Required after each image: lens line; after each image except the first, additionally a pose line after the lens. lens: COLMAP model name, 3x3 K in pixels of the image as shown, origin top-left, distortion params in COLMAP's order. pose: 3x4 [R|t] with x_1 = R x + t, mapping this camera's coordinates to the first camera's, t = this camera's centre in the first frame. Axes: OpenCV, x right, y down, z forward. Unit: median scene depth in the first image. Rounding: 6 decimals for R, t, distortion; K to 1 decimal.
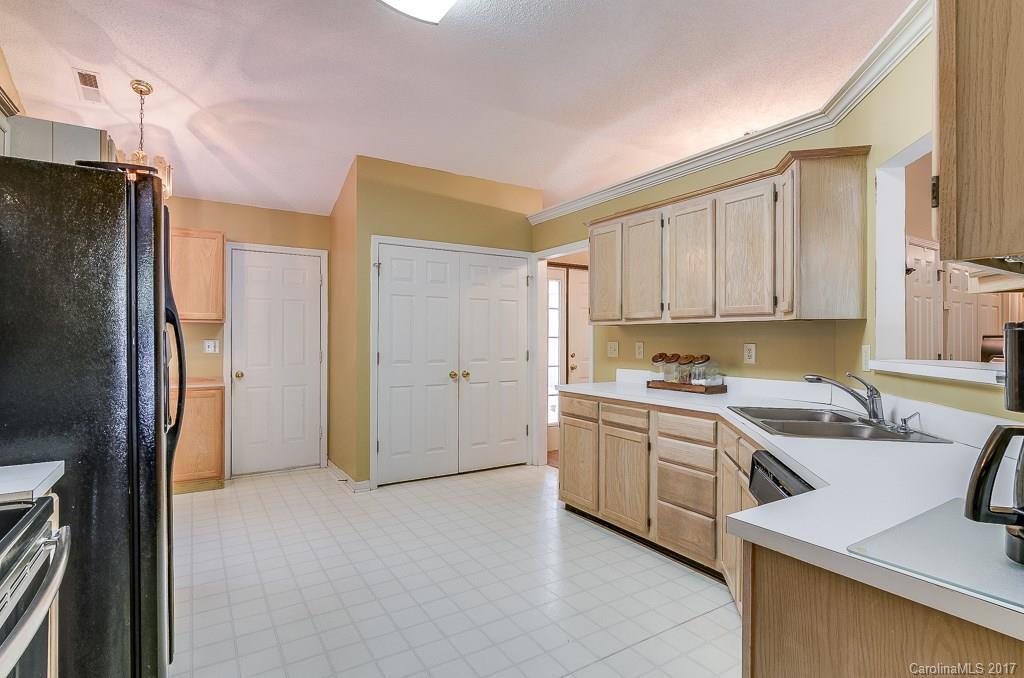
lens RADIAL K [[498.4, 0, 506.1], [0, 498.4, 342.5], [0, 0, 1]] dist [-0.001141, 0.000124]
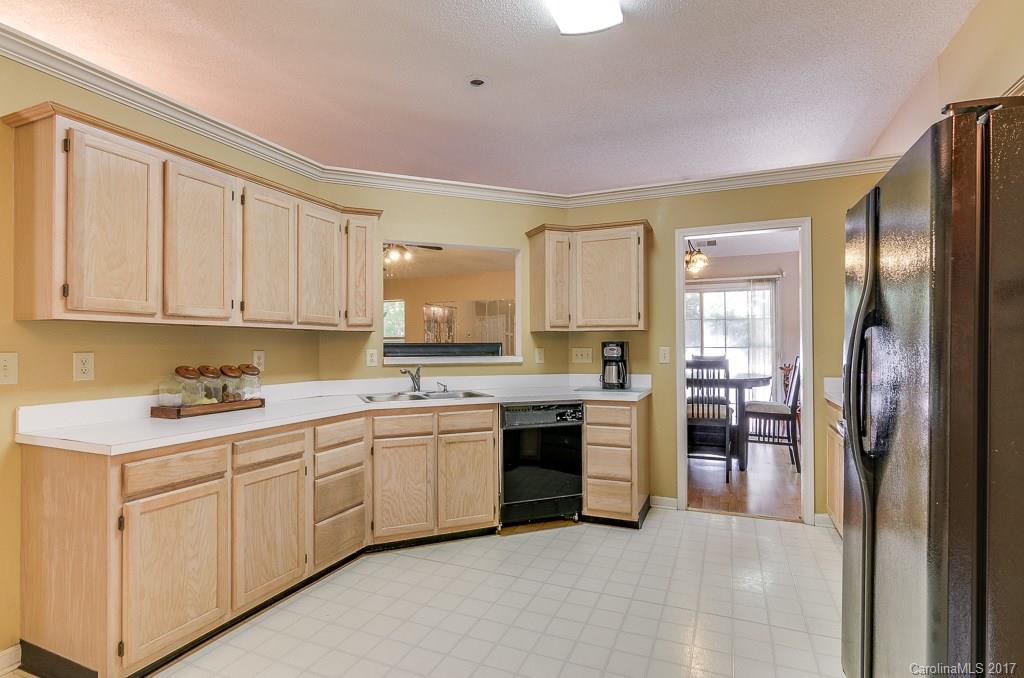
lens RADIAL K [[507.0, 0, 516.2], [0, 507.0, 340.0], [0, 0, 1]] dist [0.005240, 0.000681]
pose [[-0.564441, 0.000121, 0.825474, -0.610240], [-0.000219, 1.000000, -0.000296, -0.017403], [-0.825474, -0.000348, -0.564441, 1.124049]]
